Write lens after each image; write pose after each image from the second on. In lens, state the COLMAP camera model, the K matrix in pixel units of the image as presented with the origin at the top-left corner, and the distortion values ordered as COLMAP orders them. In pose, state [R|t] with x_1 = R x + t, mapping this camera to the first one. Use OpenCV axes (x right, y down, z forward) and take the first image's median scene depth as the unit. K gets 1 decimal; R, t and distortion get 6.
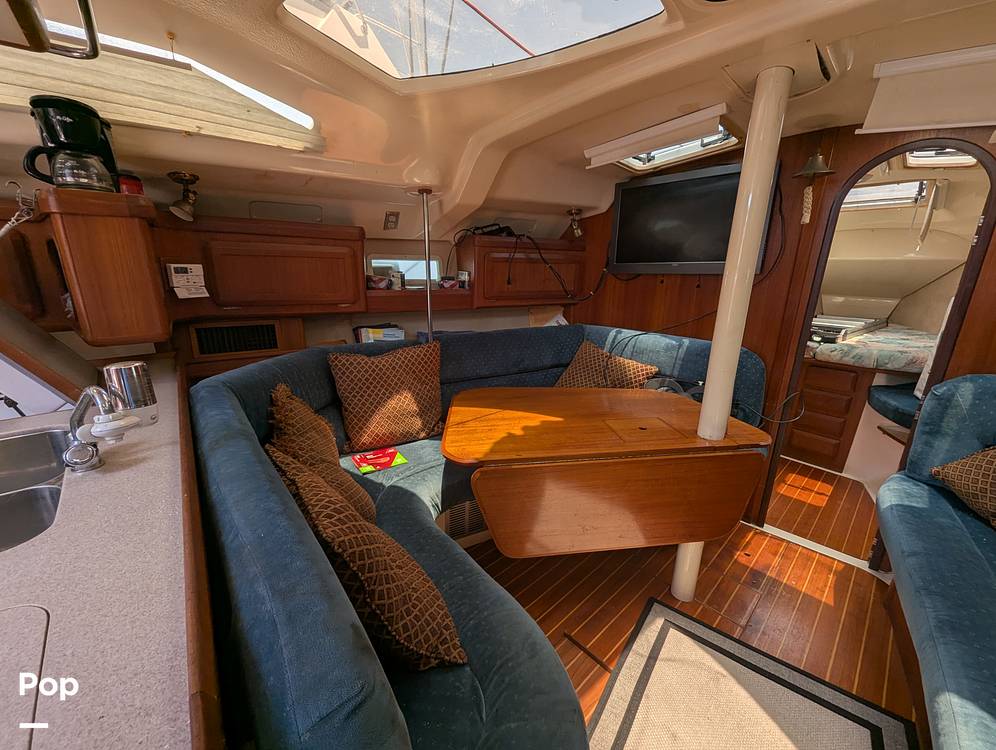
lens RADIAL K [[394.7, 0, 498.8], [0, 394.7, 381.2], [0, 0, 1]] dist [0.005206, -0.000688]
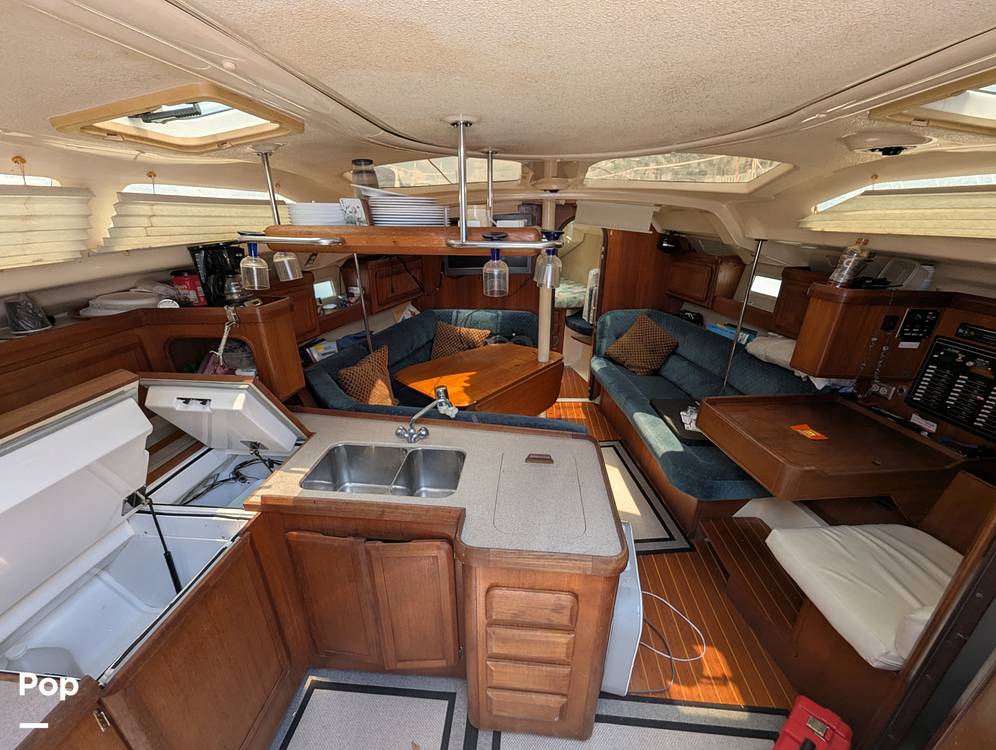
lens RADIAL K [[394.7, 0, 498.8], [0, 394.7, 381.2], [0, 0, 1]] dist [0.005206, -0.000688]
pose [[0.744766, -0.279750, 0.605858, -0.652758], [0.202368, 0.959816, 0.194422, -0.146180], [-0.635902, -0.022192, 0.771451, -0.336705]]
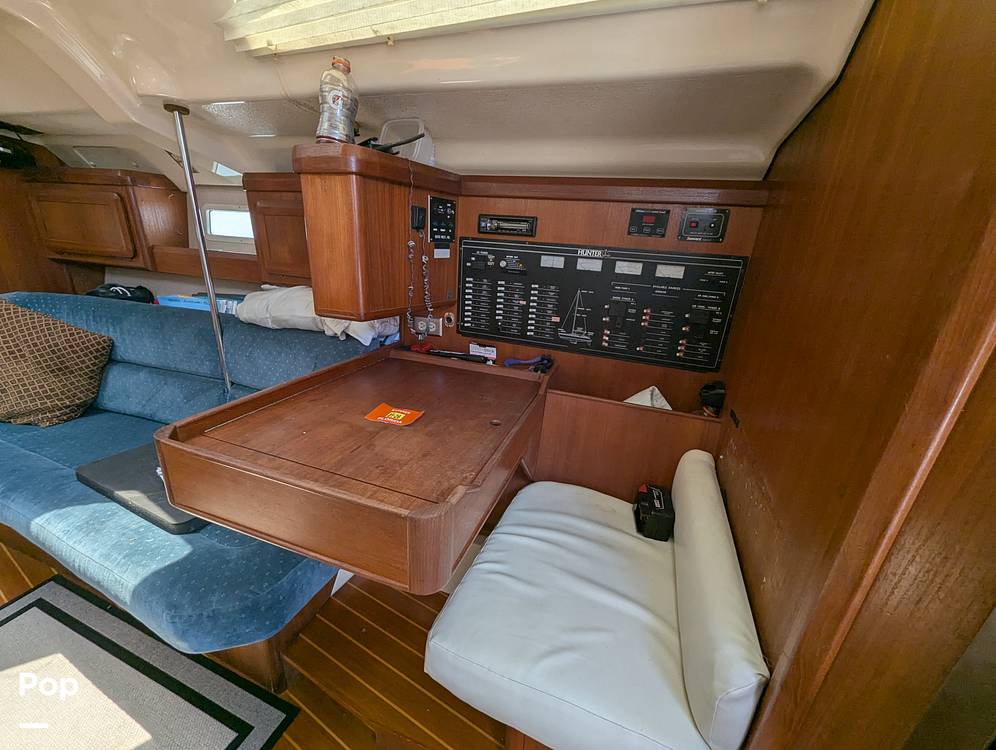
lens RADIAL K [[394.7, 0, 498.8], [0, 394.7, 381.2], [0, 0, 1]] dist [0.005206, -0.000688]
pose [[-0.282315, -0.364143, 0.887524, -0.149169], [0.214362, 0.877819, 0.428348, 0.036234], [-0.935065, 0.311181, -0.169763, -0.169548]]
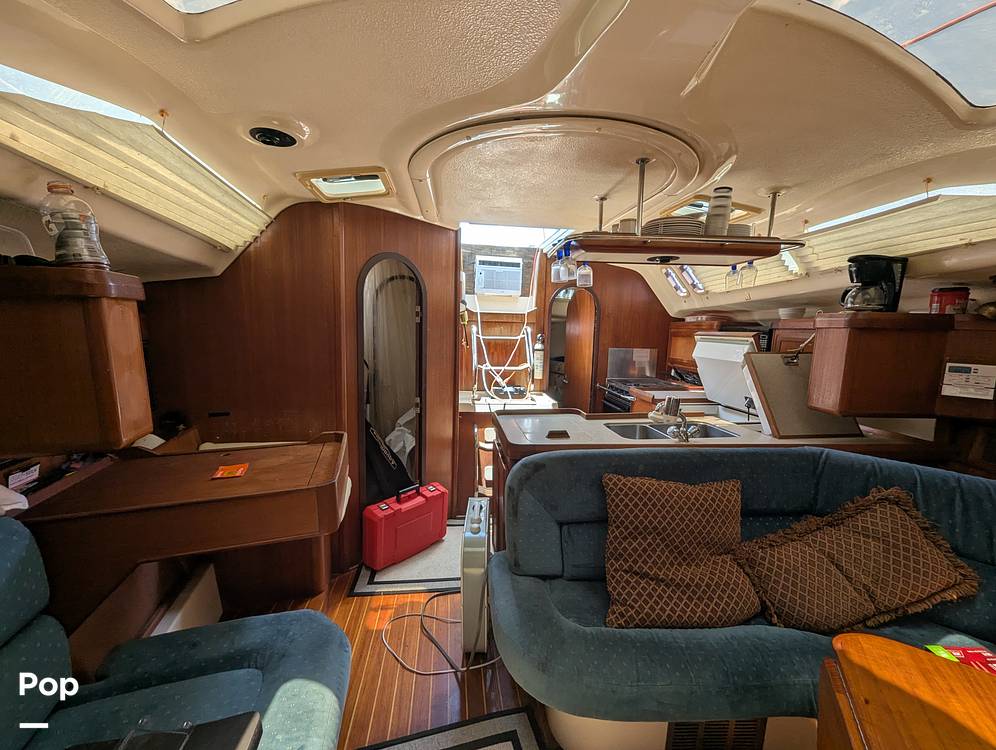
lens RADIAL K [[394.7, 0, 498.8], [0, 394.7, 381.2], [0, 0, 1]] dist [0.005206, -0.000688]
pose [[-0.597379, 0.082177, -0.797738, 0.462501], [-0.253110, 0.924573, 0.284782, -0.159396], [0.760969, 0.372038, -0.531520, 0.428725]]
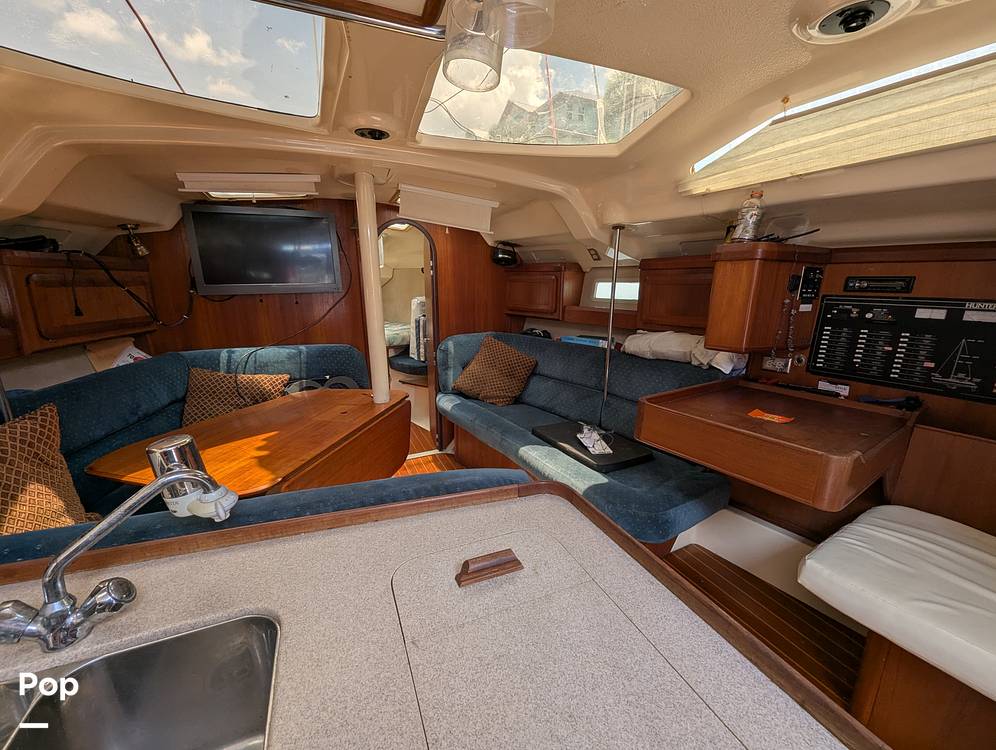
lens RADIAL K [[394.7, 0, 498.8], [0, 394.7, 381.2], [0, 0, 1]] dist [0.005206, -0.000688]
pose [[0.336329, -0.242696, 0.909935, -0.439874], [0.264463, 0.951682, 0.156080, -0.033332], [-0.903849, 0.188150, 0.384262, 0.007707]]
